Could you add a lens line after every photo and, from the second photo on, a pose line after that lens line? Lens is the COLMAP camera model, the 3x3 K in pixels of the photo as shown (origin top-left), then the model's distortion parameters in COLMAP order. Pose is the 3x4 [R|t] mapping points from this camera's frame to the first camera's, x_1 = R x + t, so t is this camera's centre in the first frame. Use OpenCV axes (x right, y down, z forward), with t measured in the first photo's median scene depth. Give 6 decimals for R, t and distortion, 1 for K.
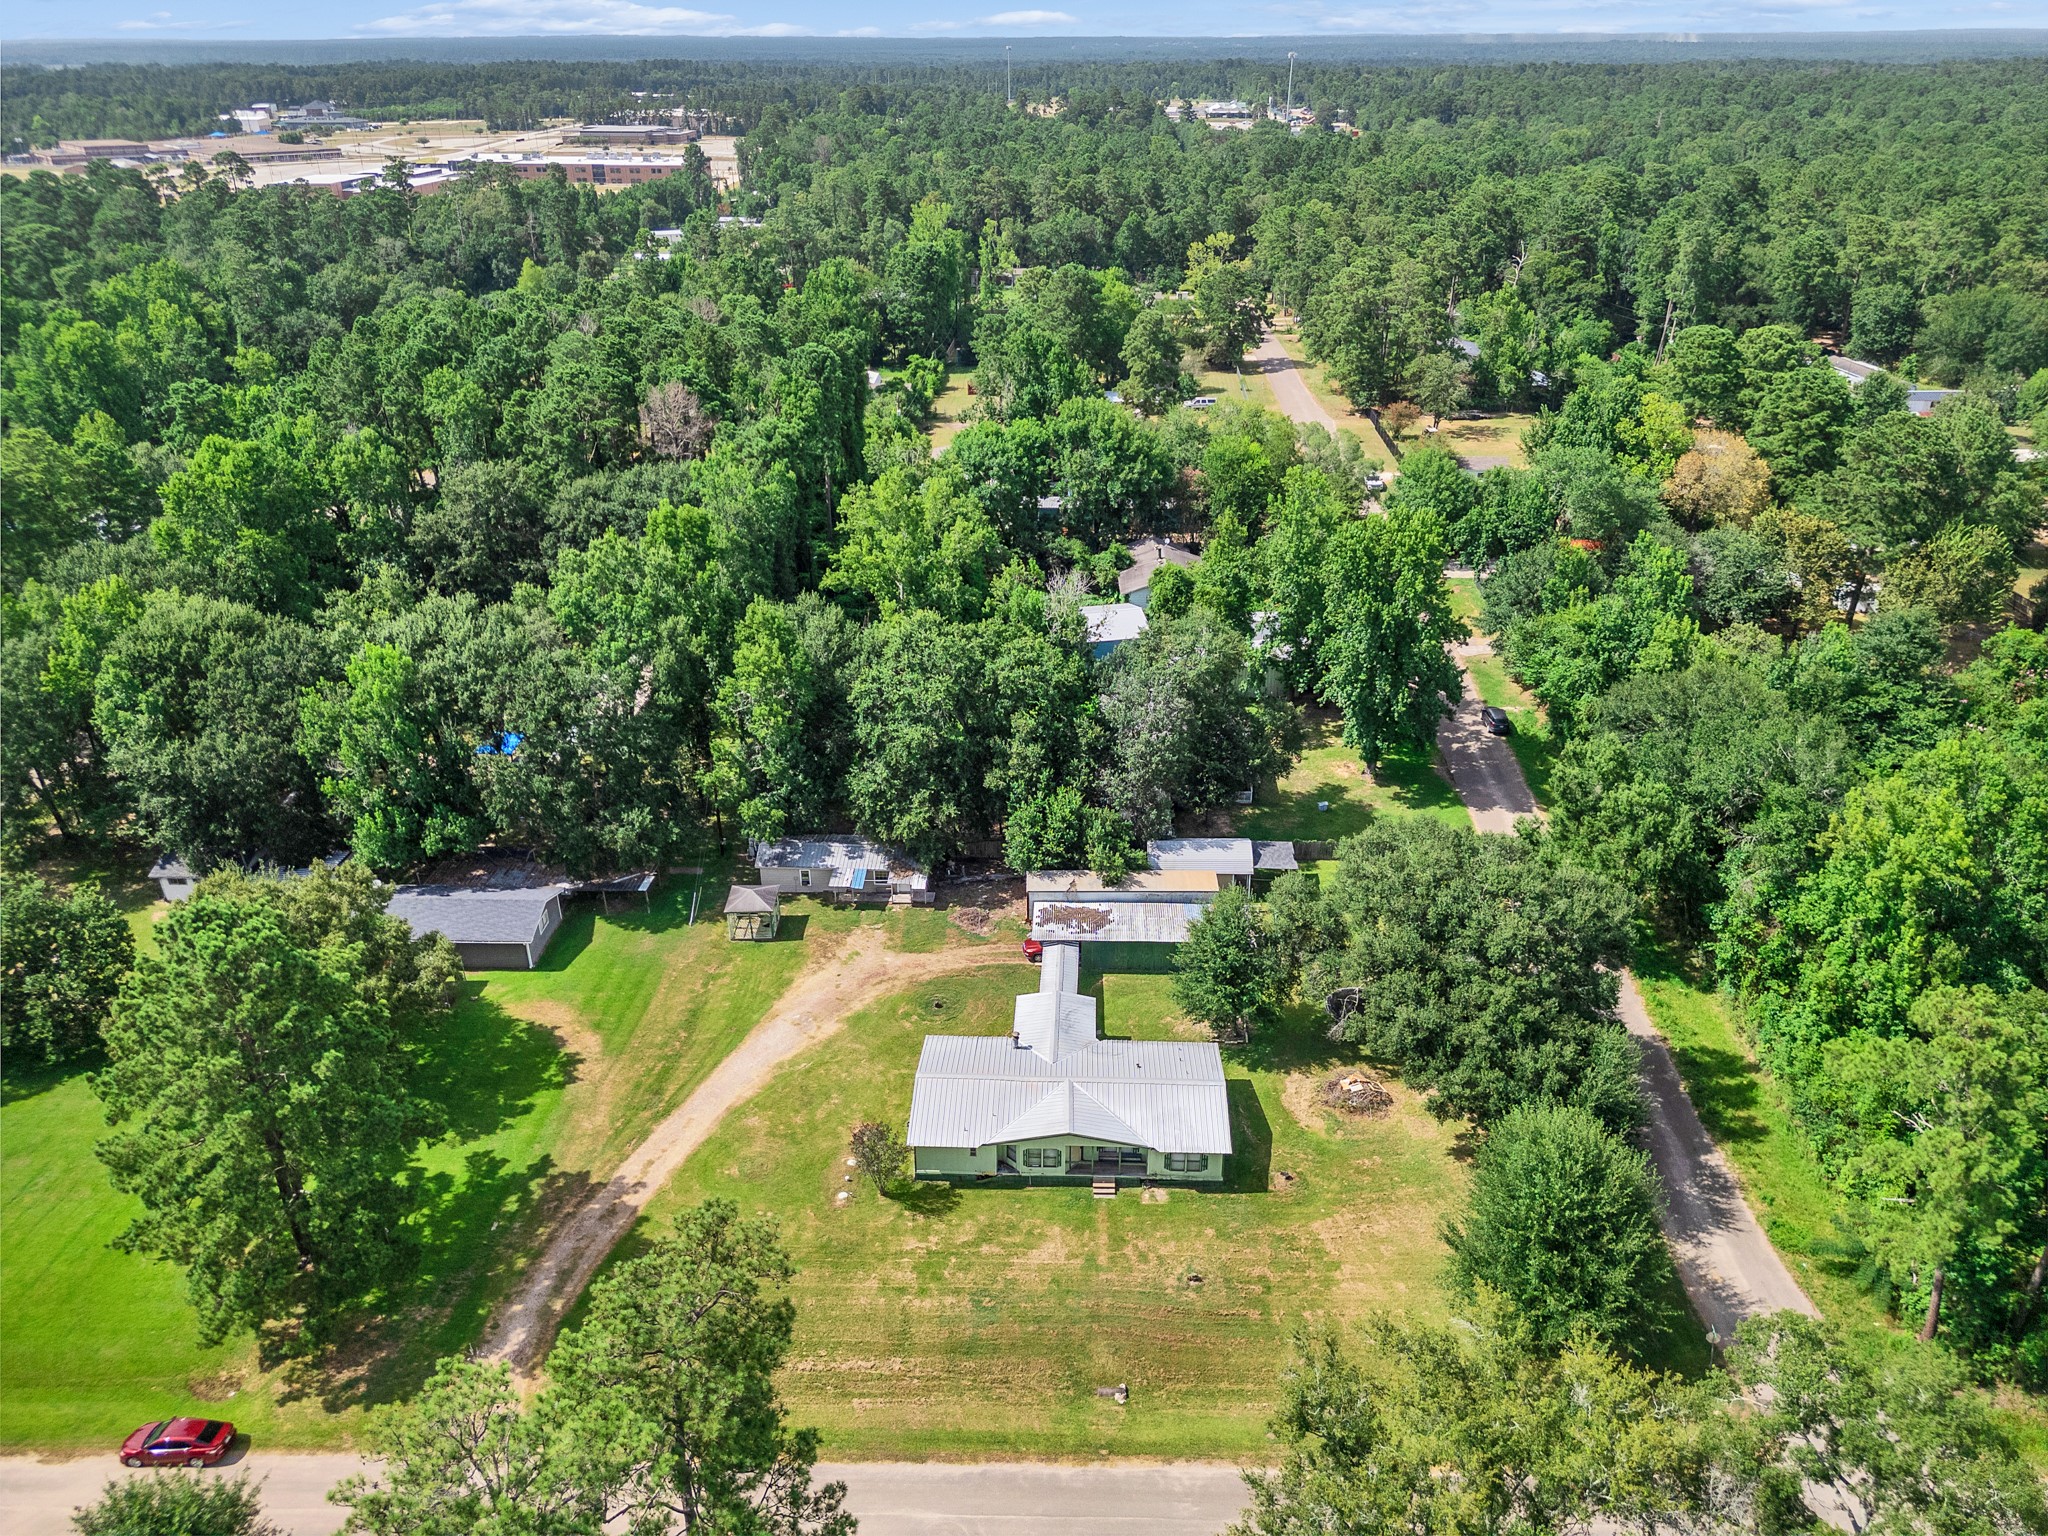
lens RADIAL K [[1448.6, 0, 1031.3], [0, 1448.6, 760.6], [0, 0, 1]] dist [0.076140, -0.079643]
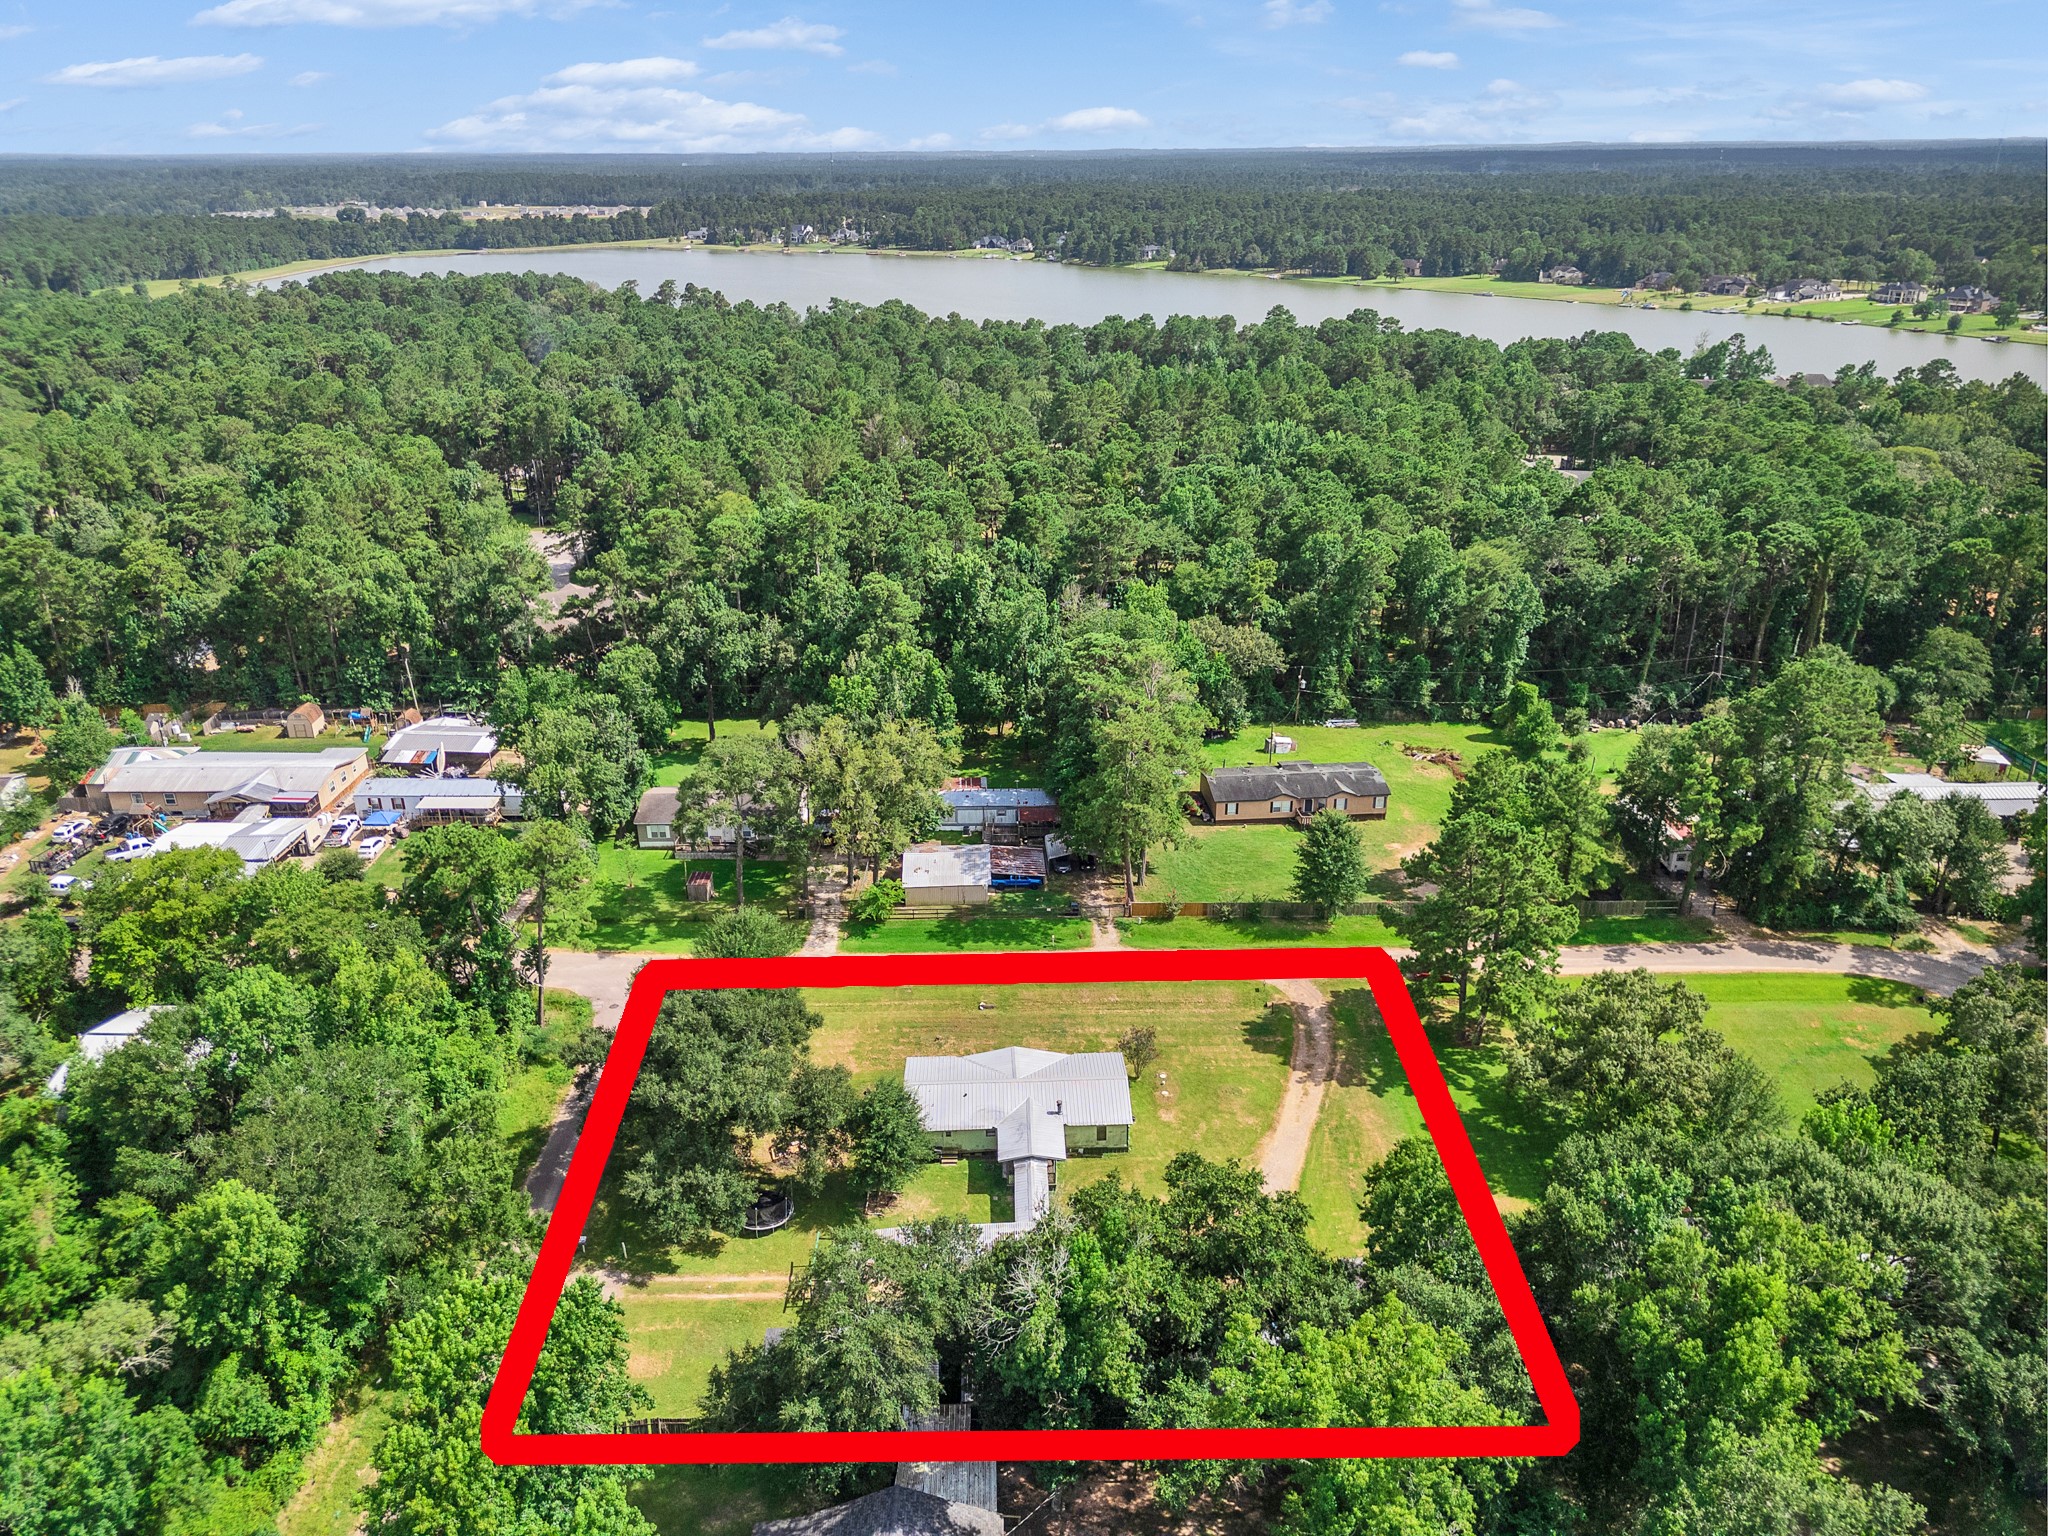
lens RADIAL K [[1448.6, 0, 1031.3], [0, 1448.6, 760.6], [0, 0, 1]] dist [0.076140, -0.079643]
pose [[-0.997497, 0.036780, -0.060393, 0.076564], [-0.021774, 0.652804, 0.757214, -0.946217], [0.067275, 0.756633, -0.650369, 1.543039]]
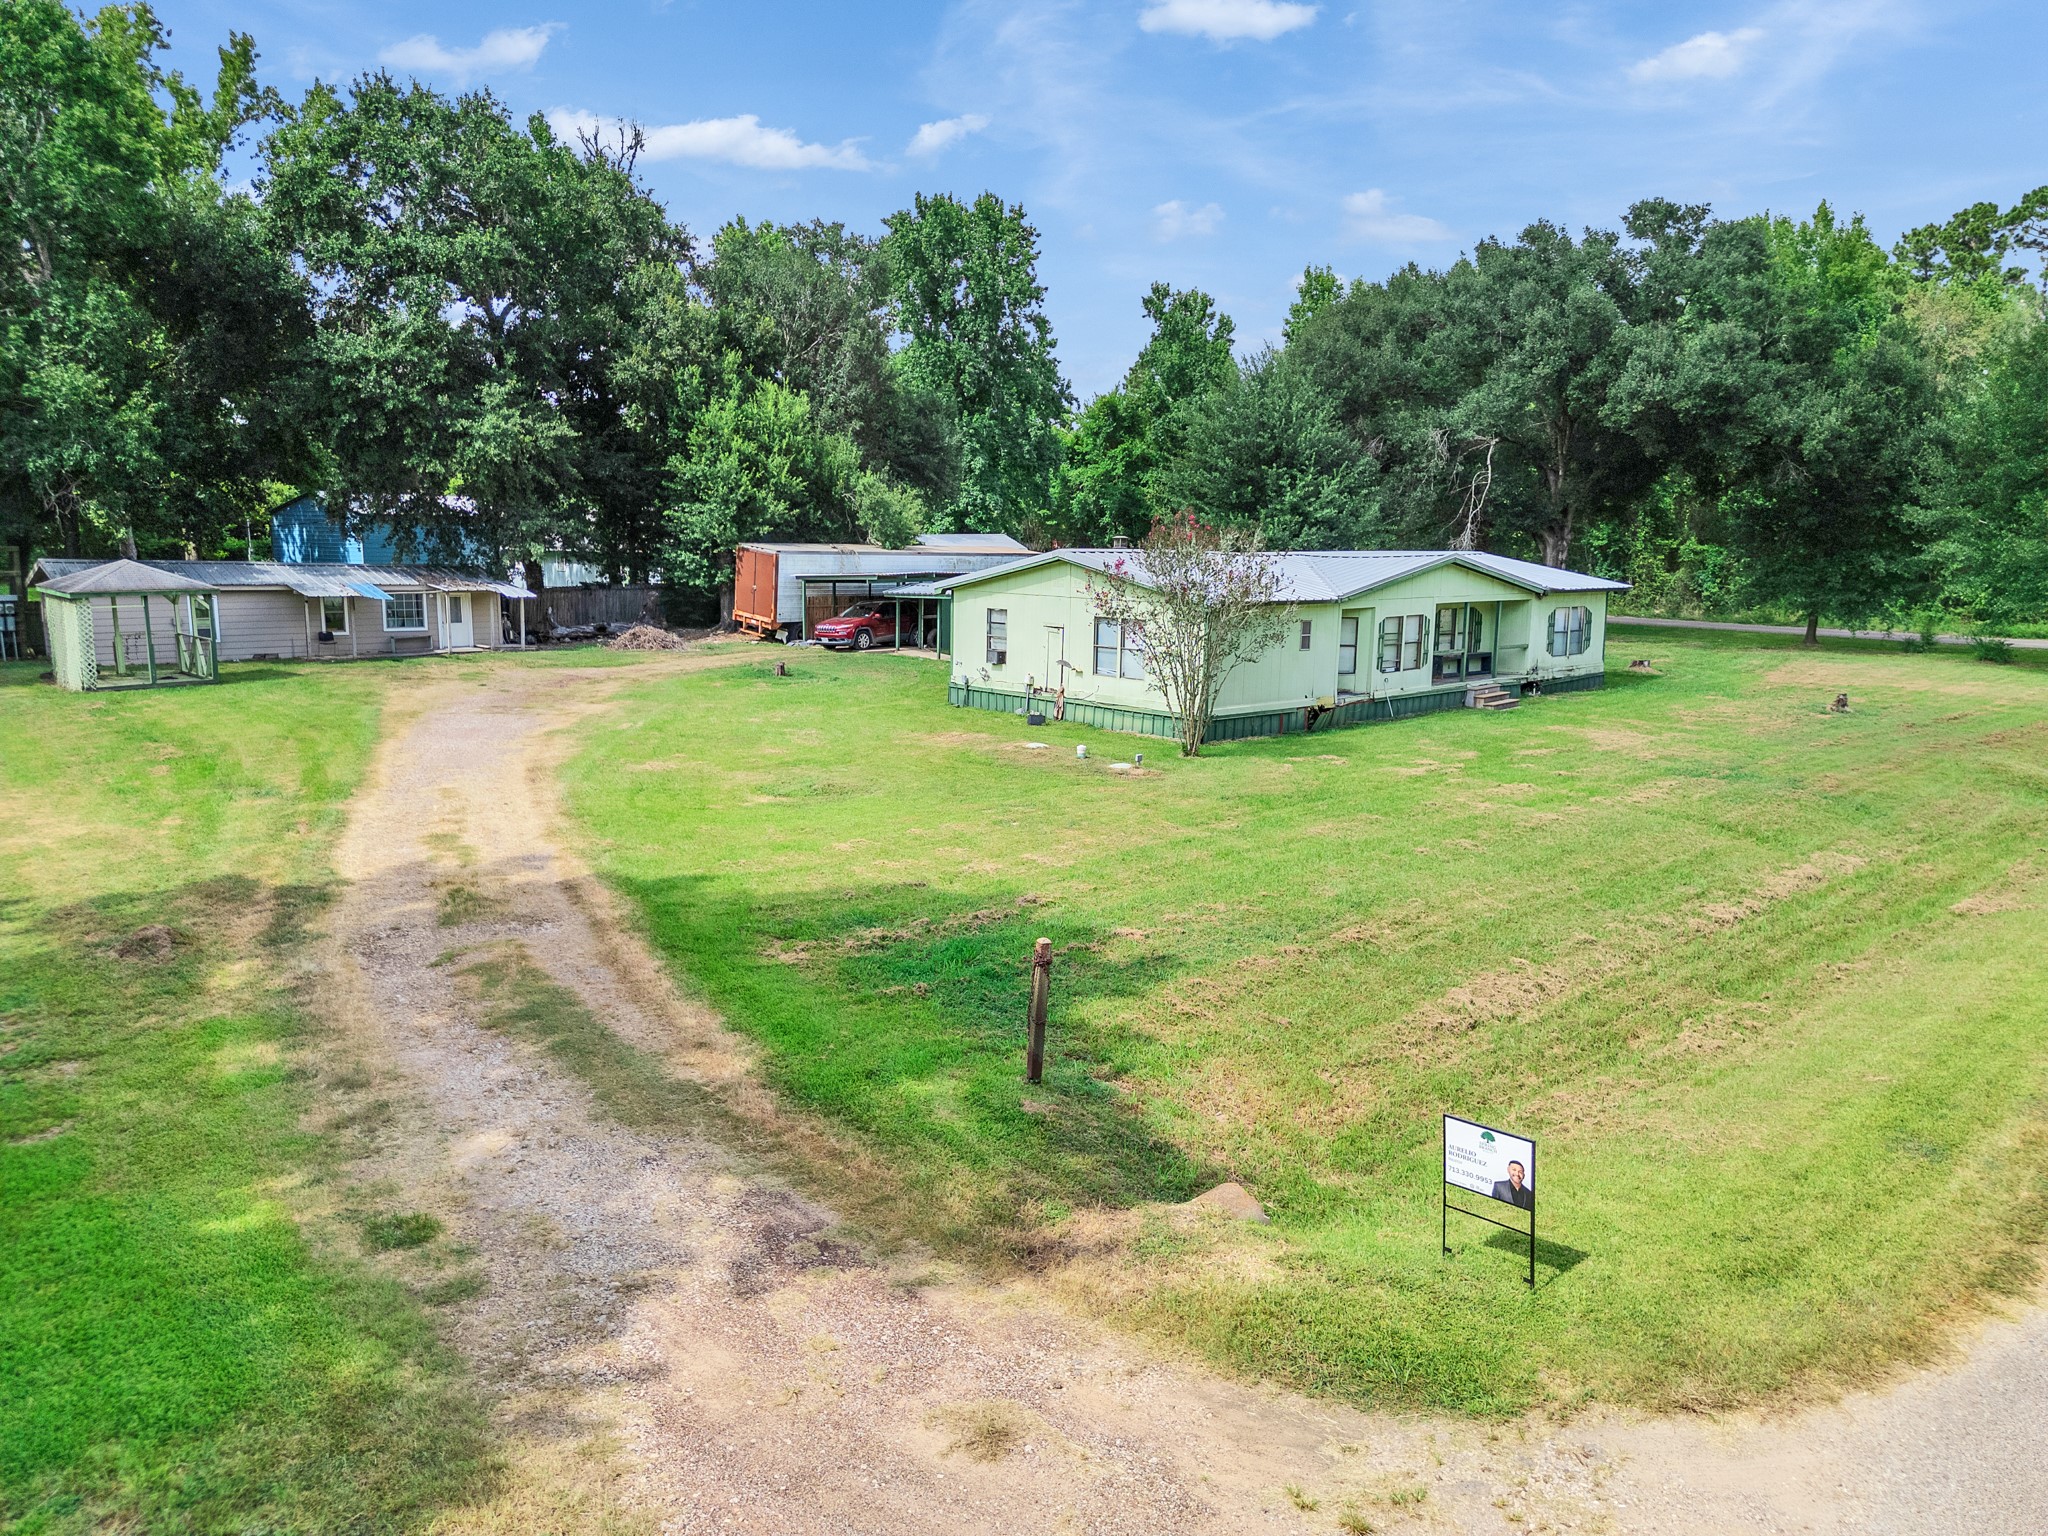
lens RADIAL K [[1448.6, 0, 1031.3], [0, 1448.6, 760.6], [0, 0, 1]] dist [0.076140, -0.079643]
pose [[0.709875, -0.089993, 0.698555, -0.338161], [0.300274, 0.935823, -0.184580, 0.315165], [-0.637113, 0.340787, 0.691340, 0.698804]]
